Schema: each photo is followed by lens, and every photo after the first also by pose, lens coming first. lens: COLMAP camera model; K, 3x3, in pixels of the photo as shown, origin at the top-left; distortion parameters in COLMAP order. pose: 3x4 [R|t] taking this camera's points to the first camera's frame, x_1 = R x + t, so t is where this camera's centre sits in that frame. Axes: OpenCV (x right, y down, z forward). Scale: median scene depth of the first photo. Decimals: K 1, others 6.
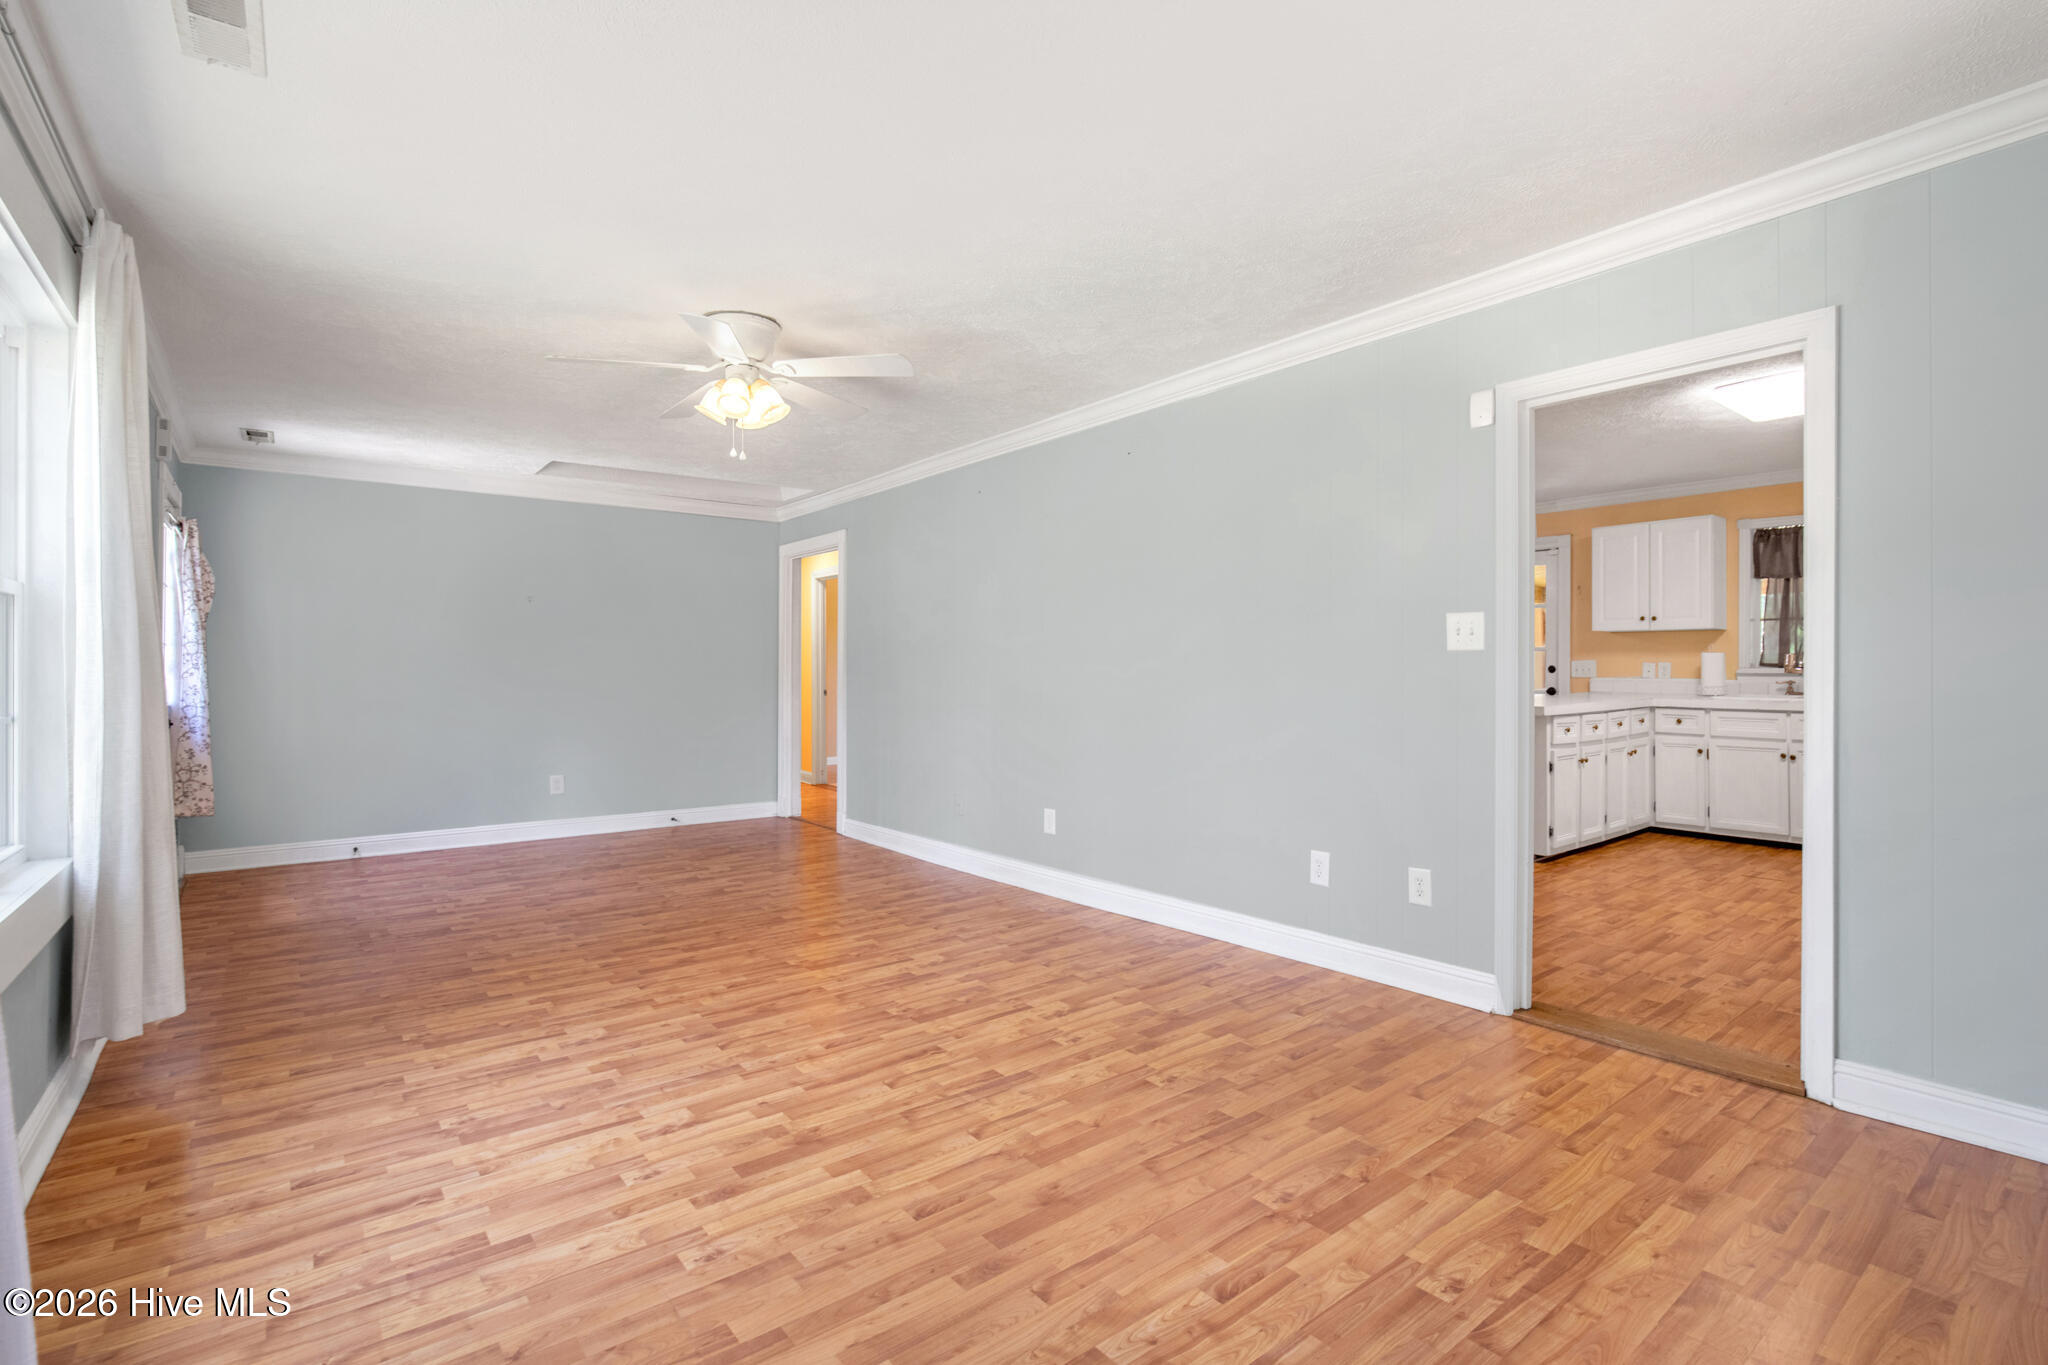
lens RADIAL K [[957.1, 0, 1060.0], [0, 957.1, 673.3], [0, 0, 1]] dist [-0.014163, 0.001419]
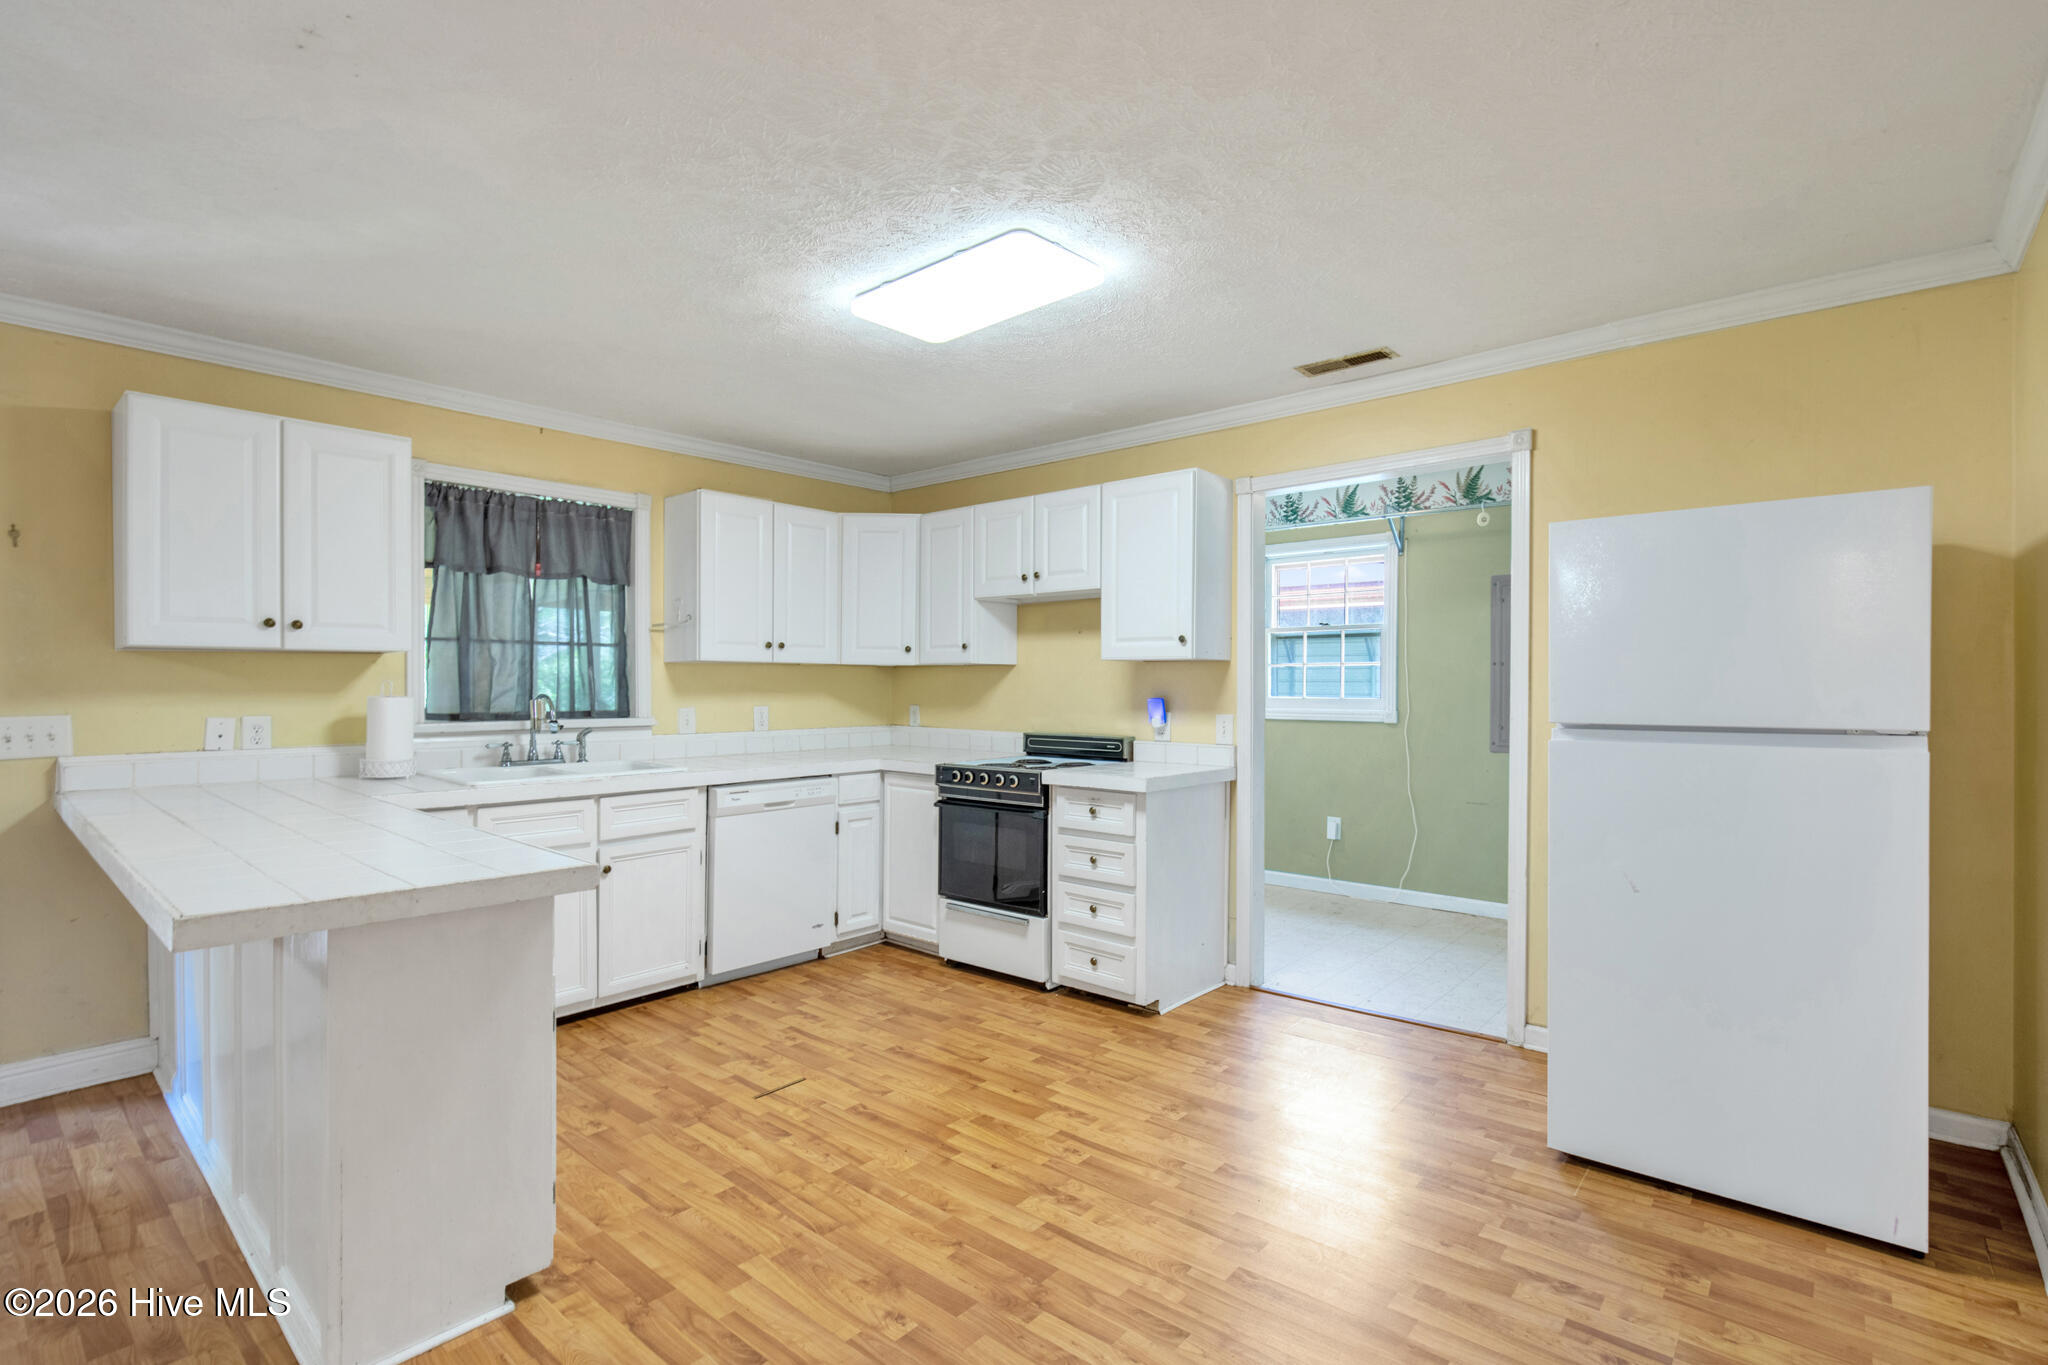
lens RADIAL K [[957.1, 0, 1034.9], [0, 957.1, 679.6], [0, 0, 1]] dist [-0.014163, 0.001419]
pose [[-0.172727, 0.003732, 0.984963, 0.102298], [0.007484, 0.999969, -0.002477, -0.027554], [-0.984941, 0.006944, -0.172749, 0.750385]]
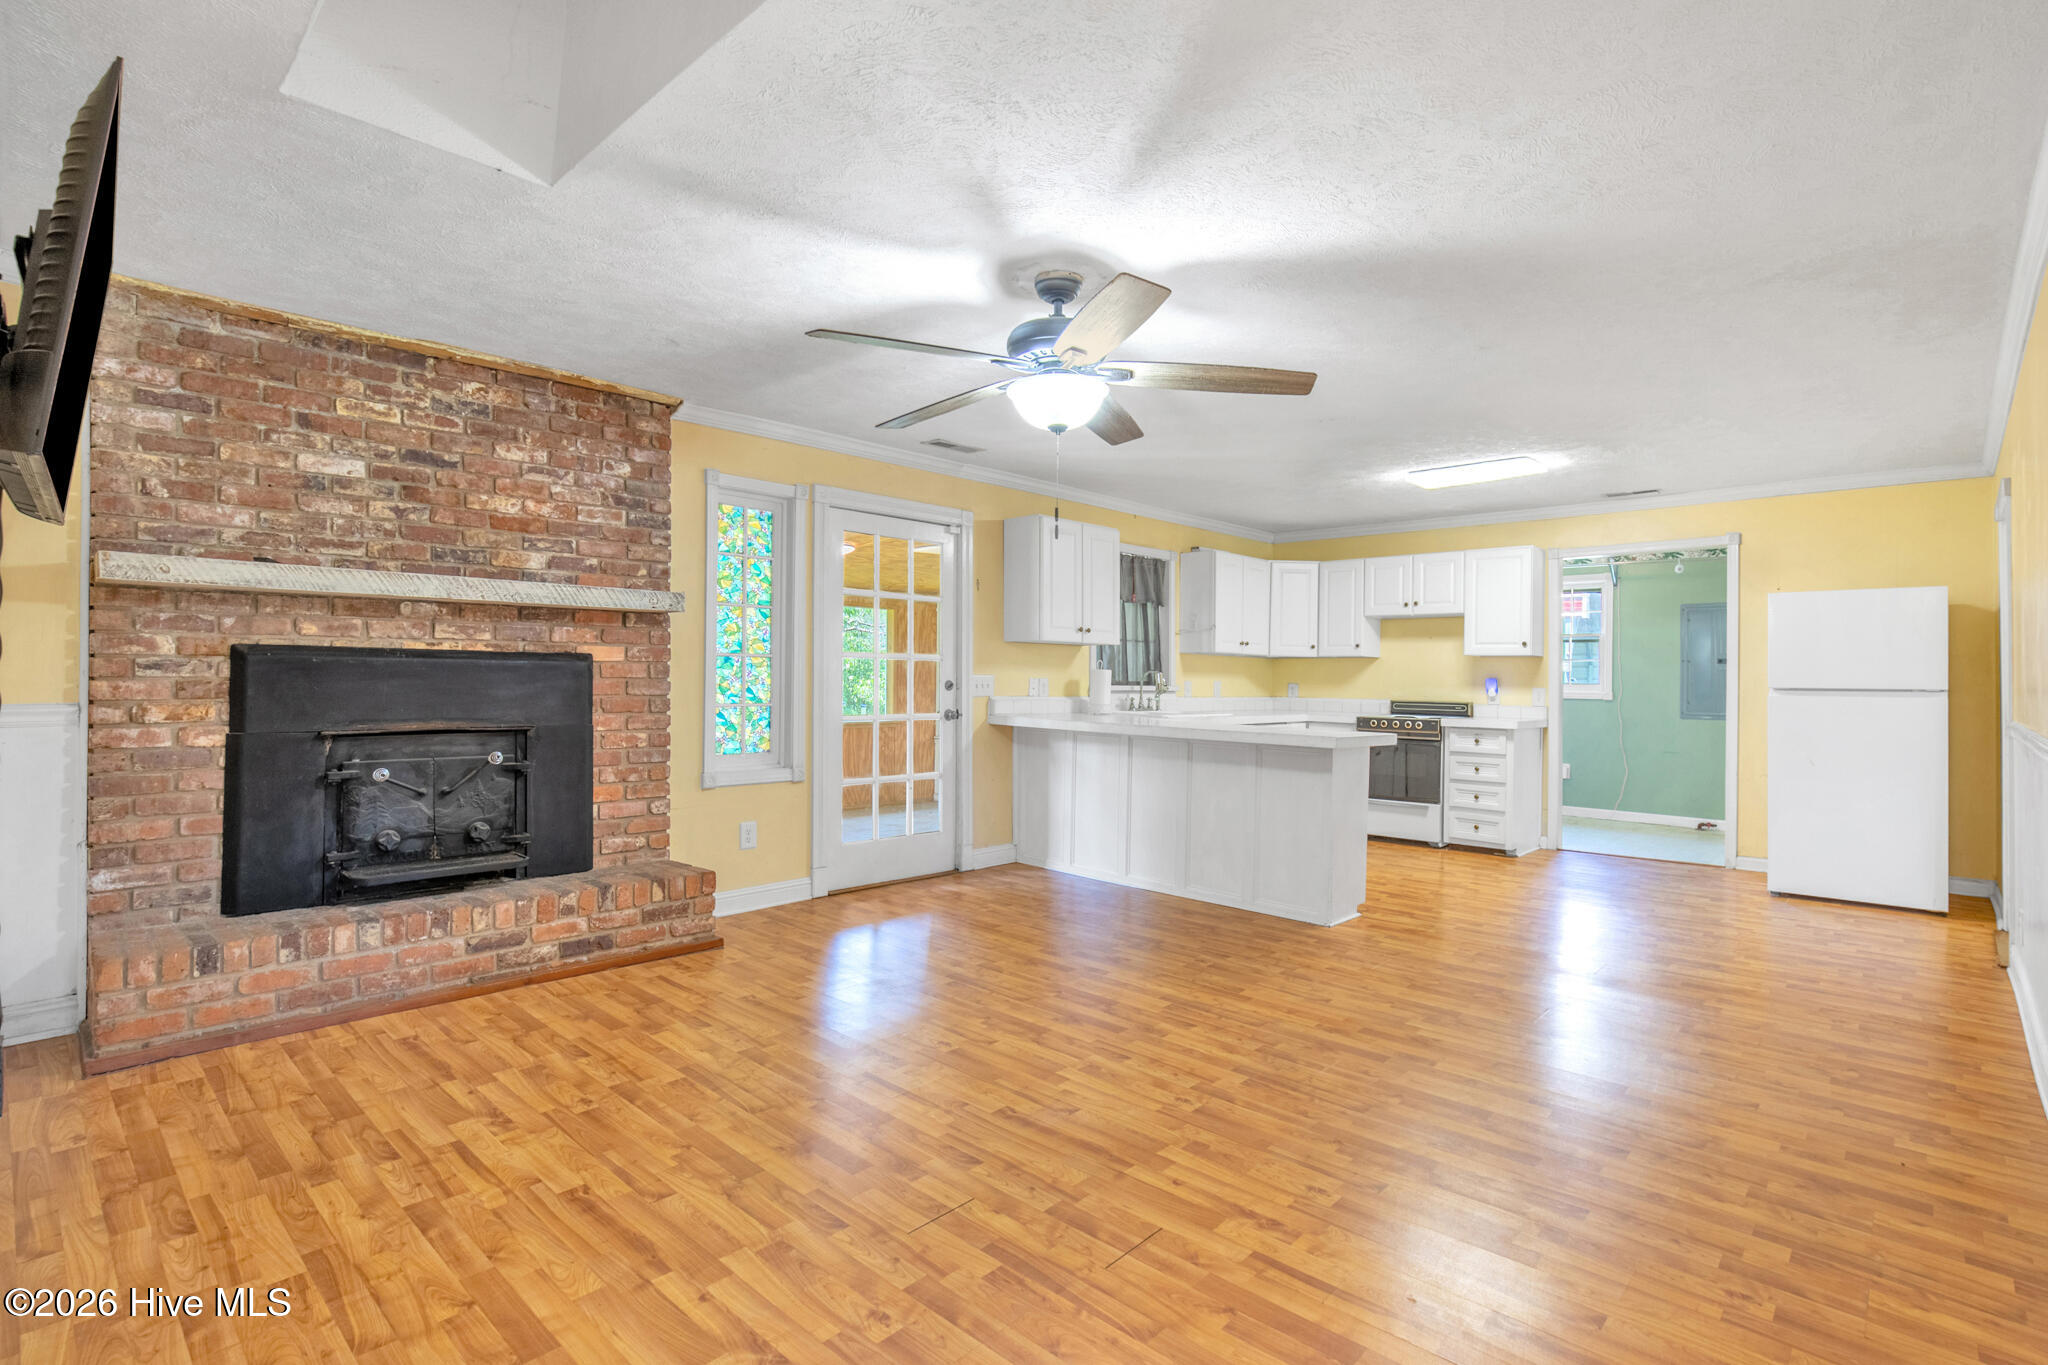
lens RADIAL K [[957.1, 0, 1025.2], [0, 957.1, 664.1], [0, 0, 1]] dist [-0.014163, 0.001419]
pose [[-0.123268, 0.012551, 0.992294, -0.286852], [-0.009150, 0.999863, -0.013784, -0.012805], [-0.992331, -0.010778, -0.123136, 1.224182]]
